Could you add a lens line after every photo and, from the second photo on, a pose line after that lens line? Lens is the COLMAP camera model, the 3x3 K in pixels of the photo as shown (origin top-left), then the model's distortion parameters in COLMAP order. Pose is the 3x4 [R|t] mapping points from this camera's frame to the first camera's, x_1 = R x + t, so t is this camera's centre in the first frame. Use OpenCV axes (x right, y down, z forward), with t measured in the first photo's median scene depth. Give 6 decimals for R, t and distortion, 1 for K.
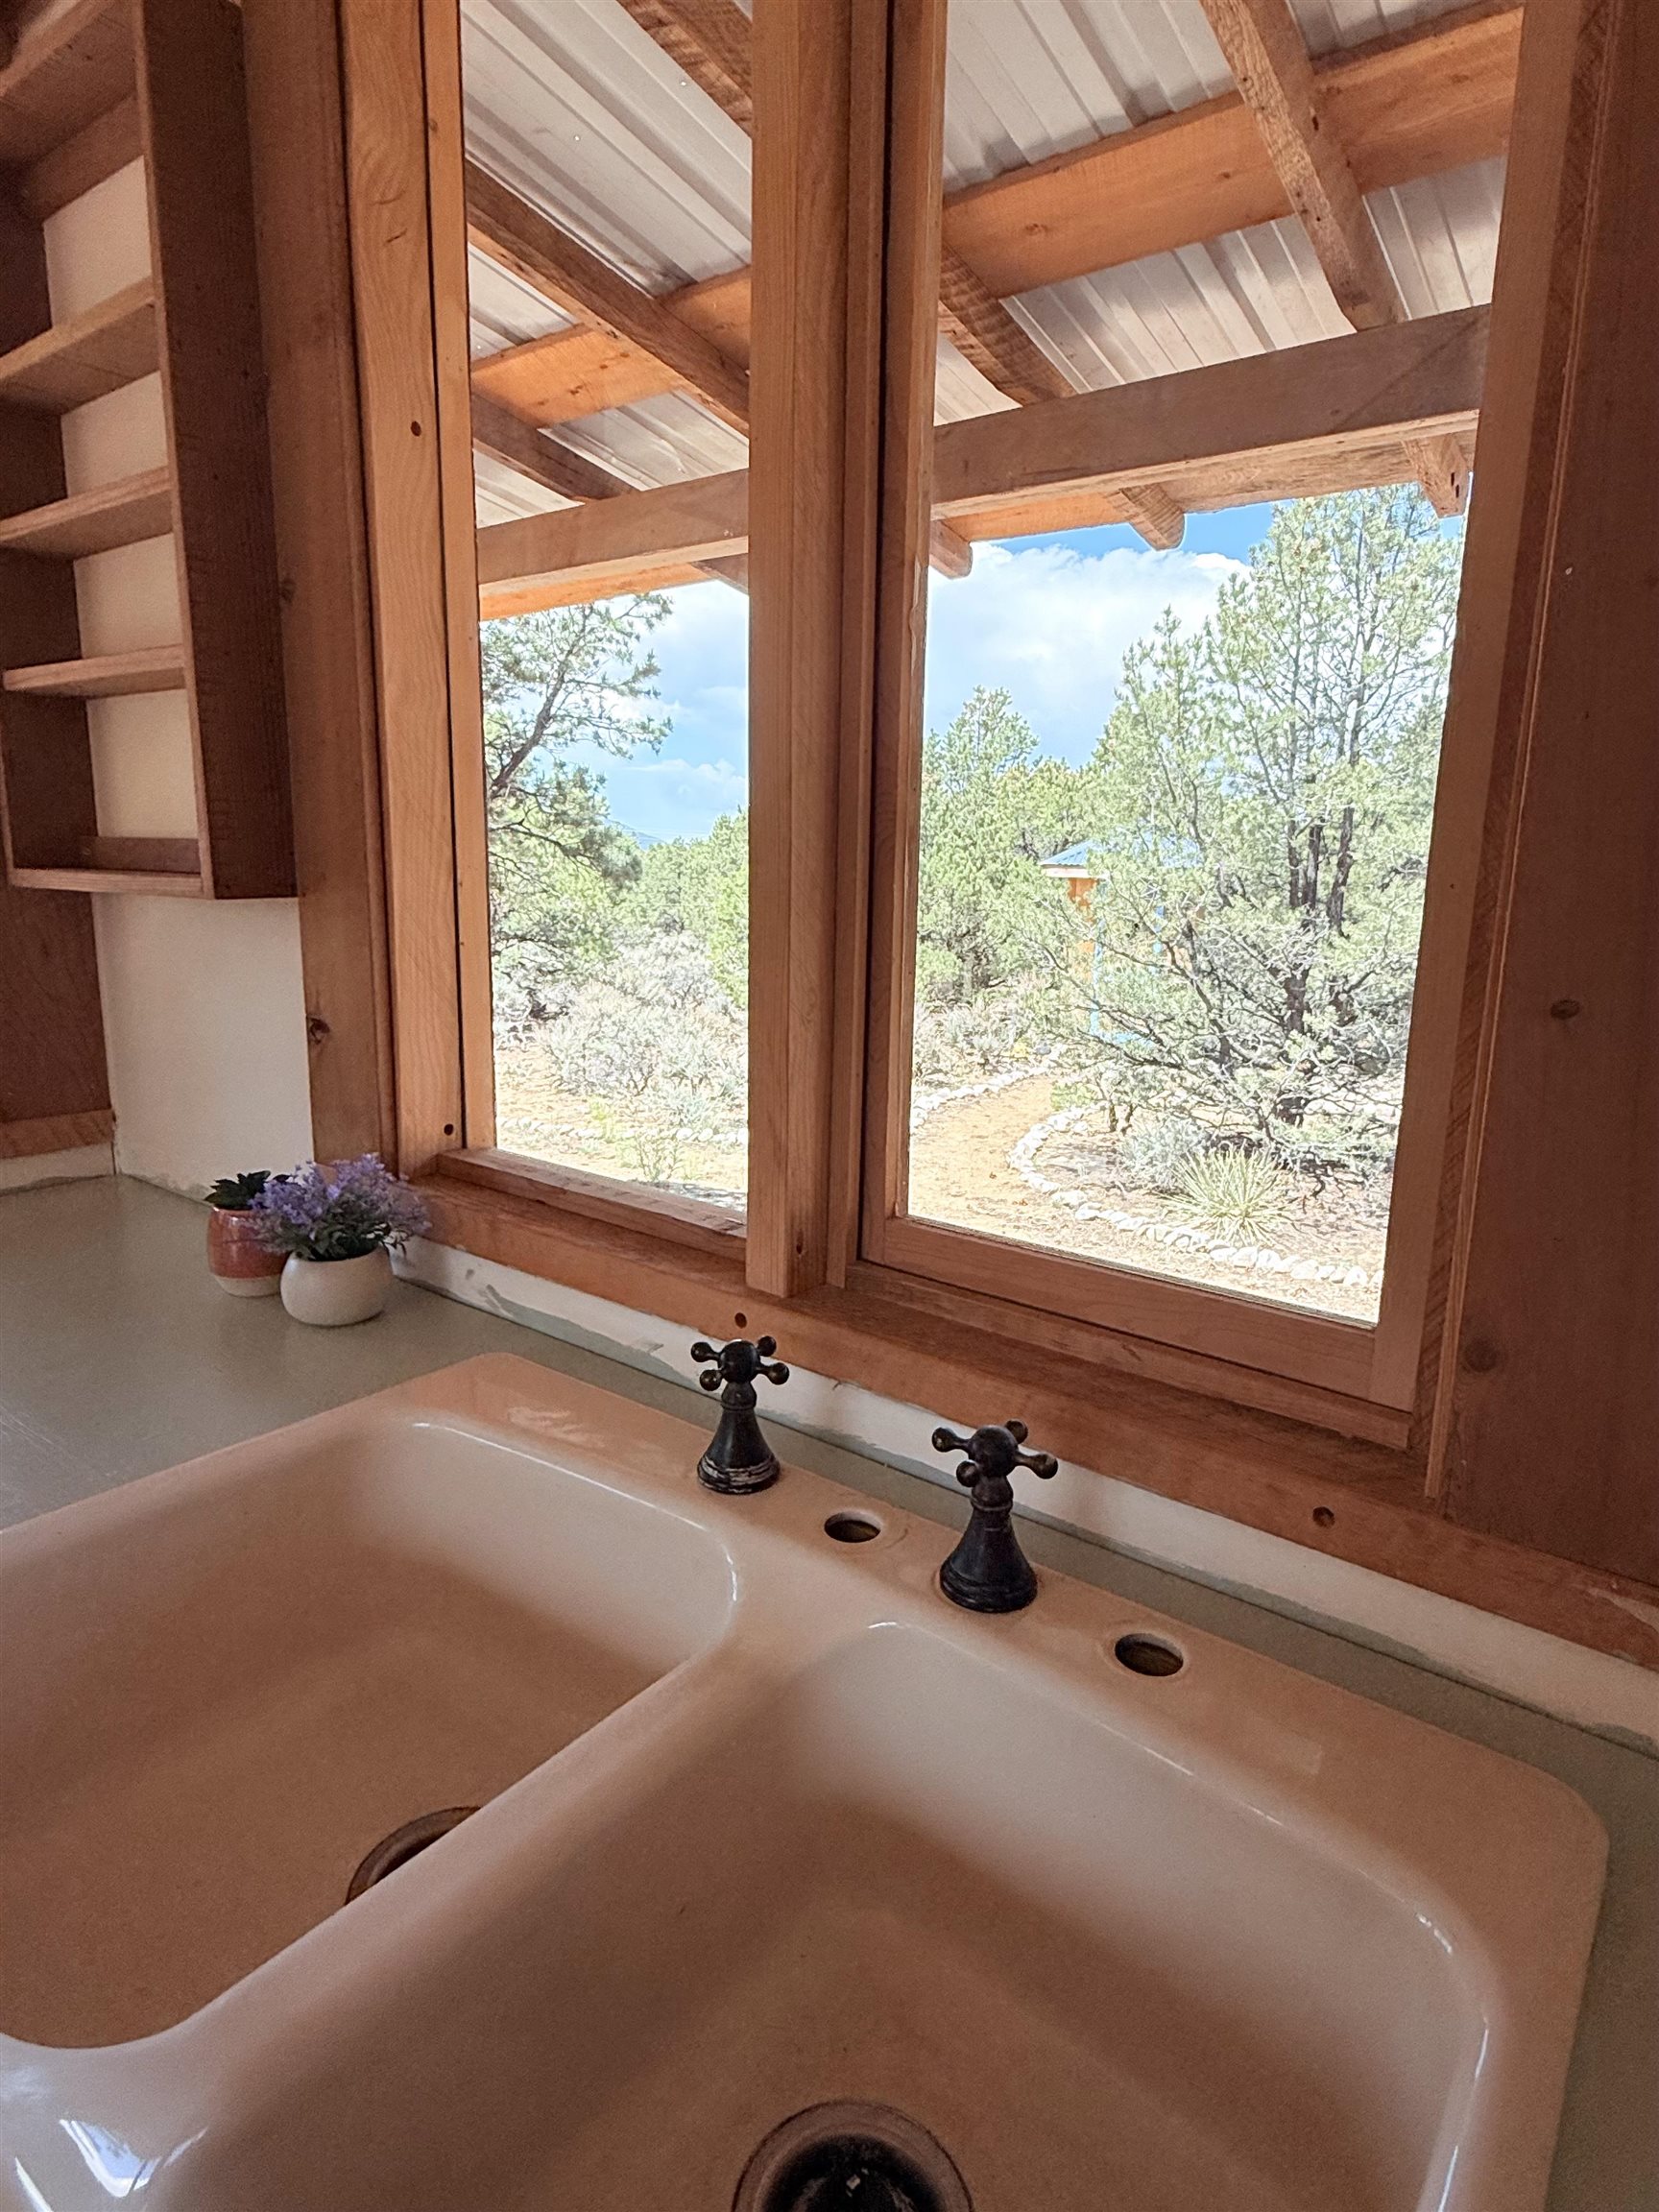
lens RADIAL K [[1227.0, 0, 833.8], [0, 1227.0, 1097.4], [0, 0, 1]] dist [0.000690, 0.000015]
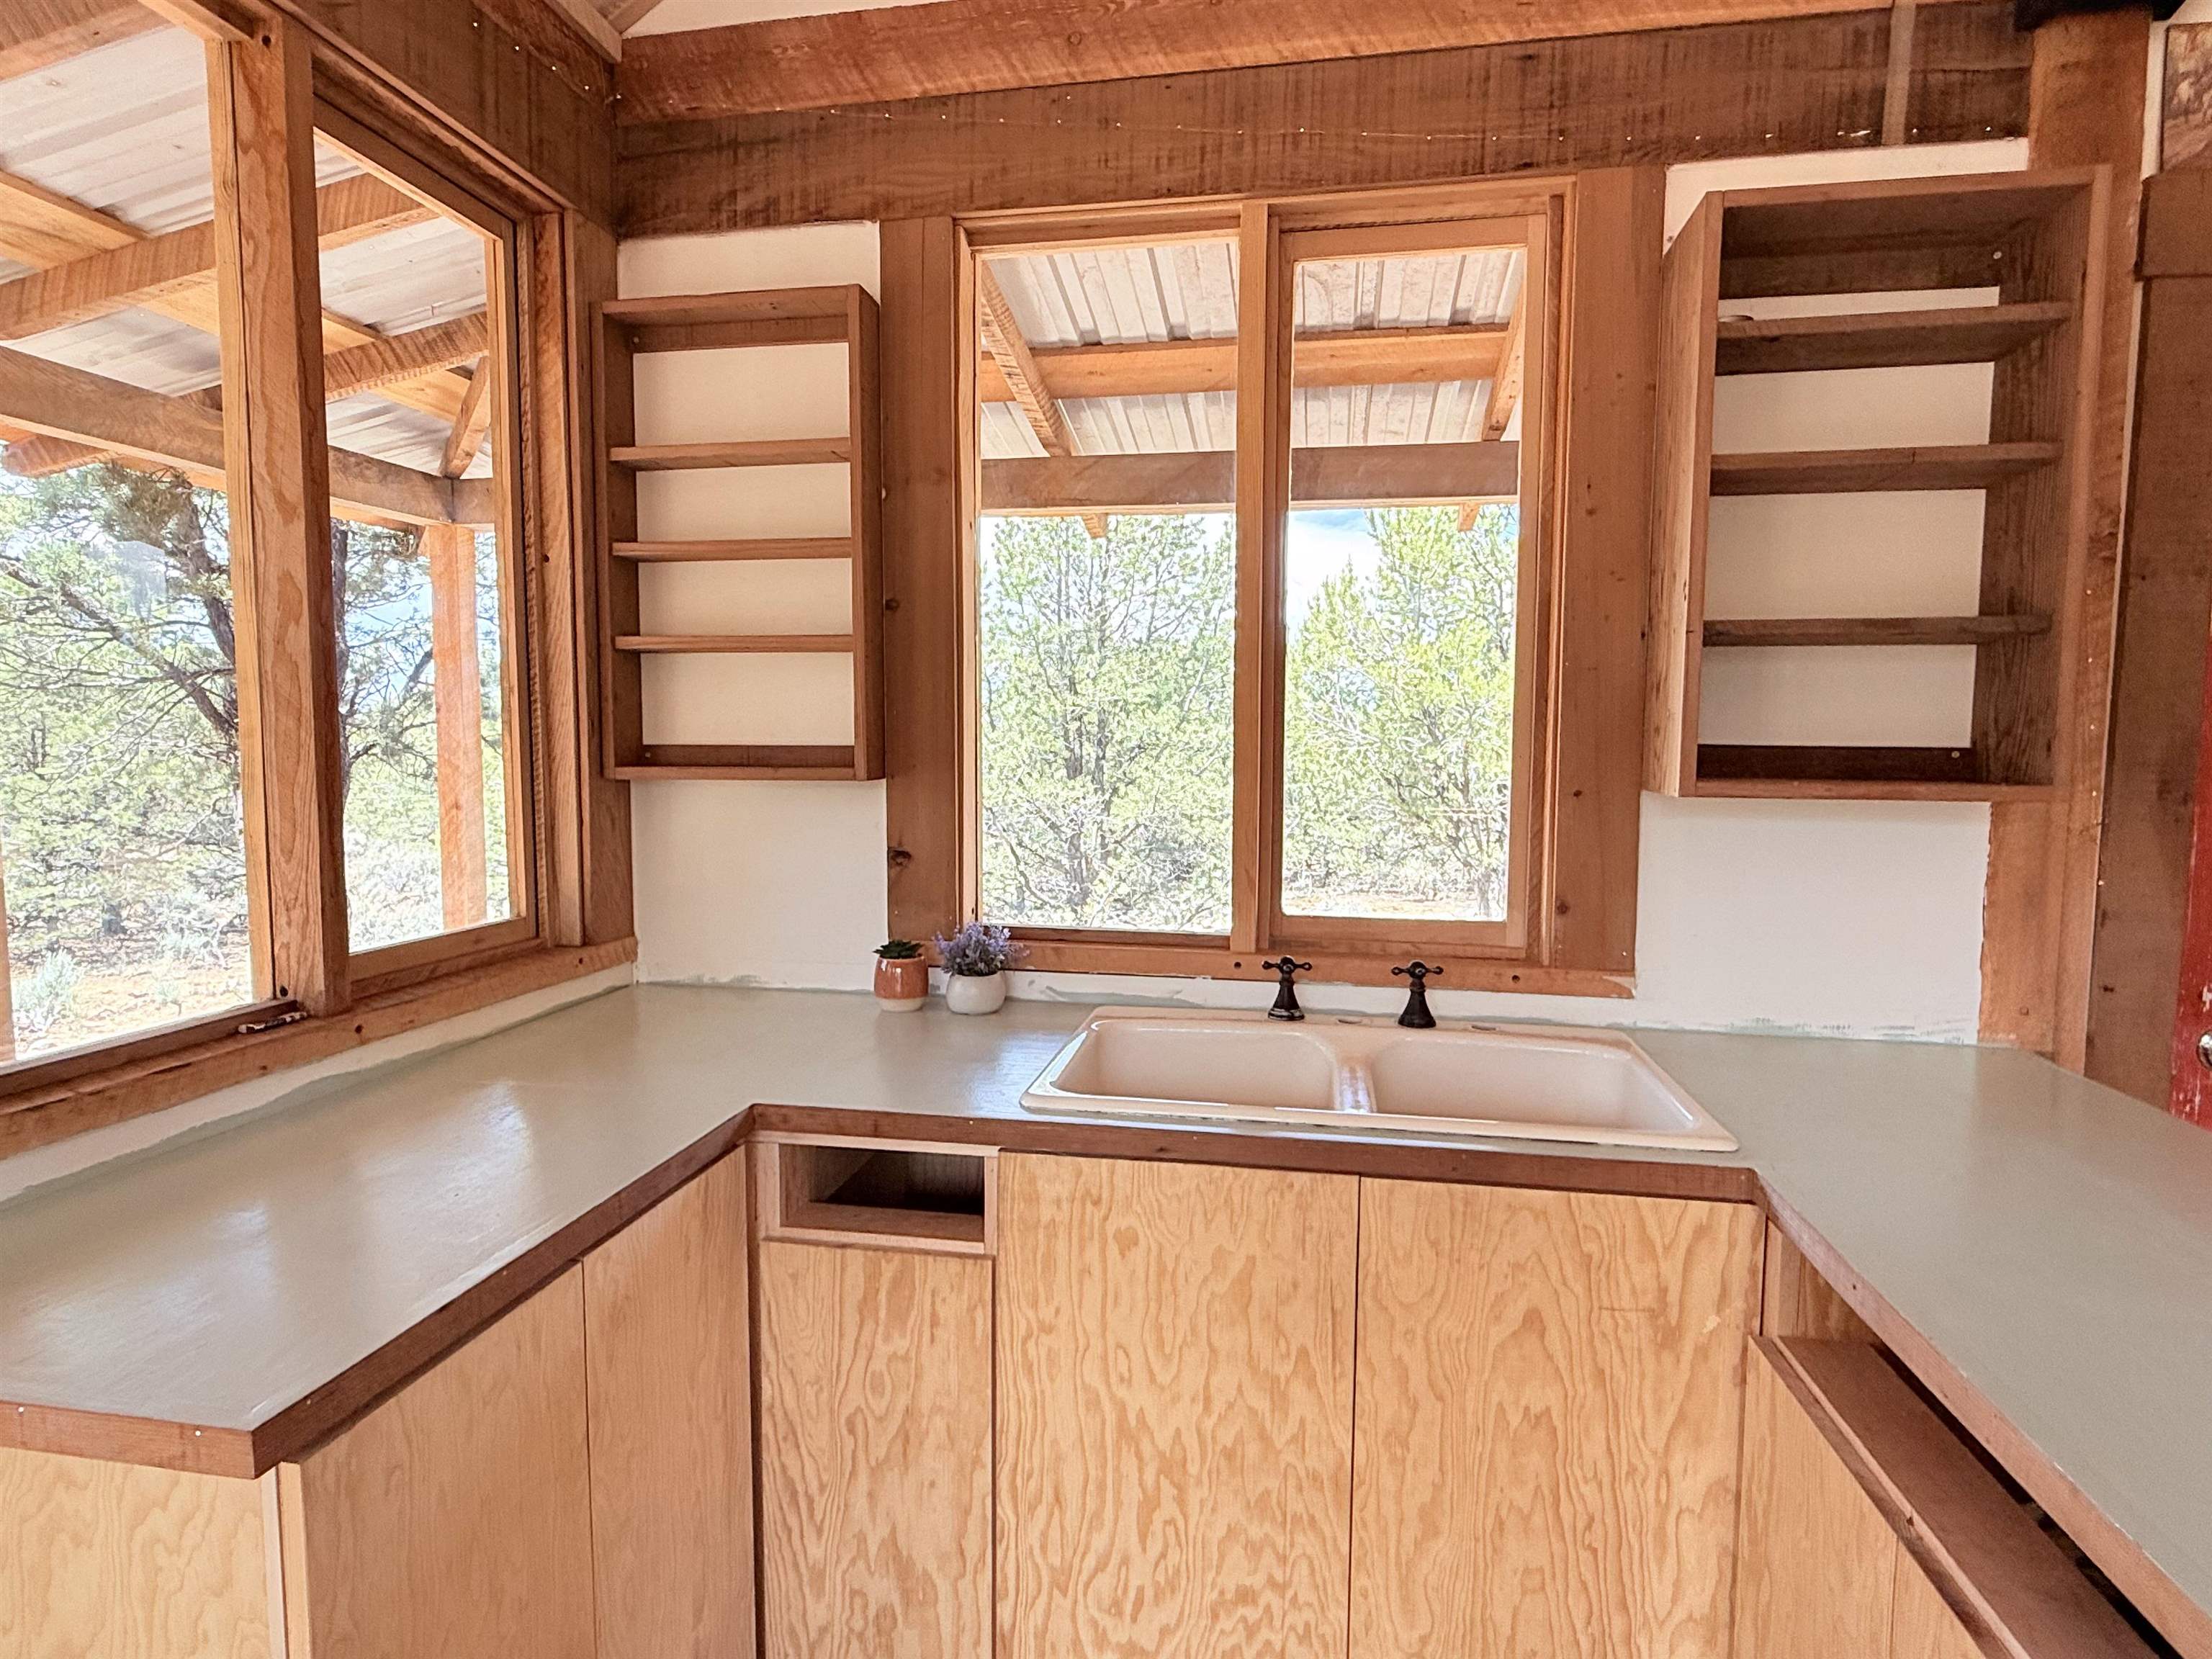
lens RADIAL K [[1227.0, 0, 1100.6], [0, 1227.0, 844.4], [0, 0, 1]] dist [0.000690, 0.000015]
pose [[0.889024, -0.054431, 0.454614, -0.704019], [0.102271, 0.991429, -0.081294, 0.069005], [-0.446293, 0.118766, 0.886971, -0.454864]]
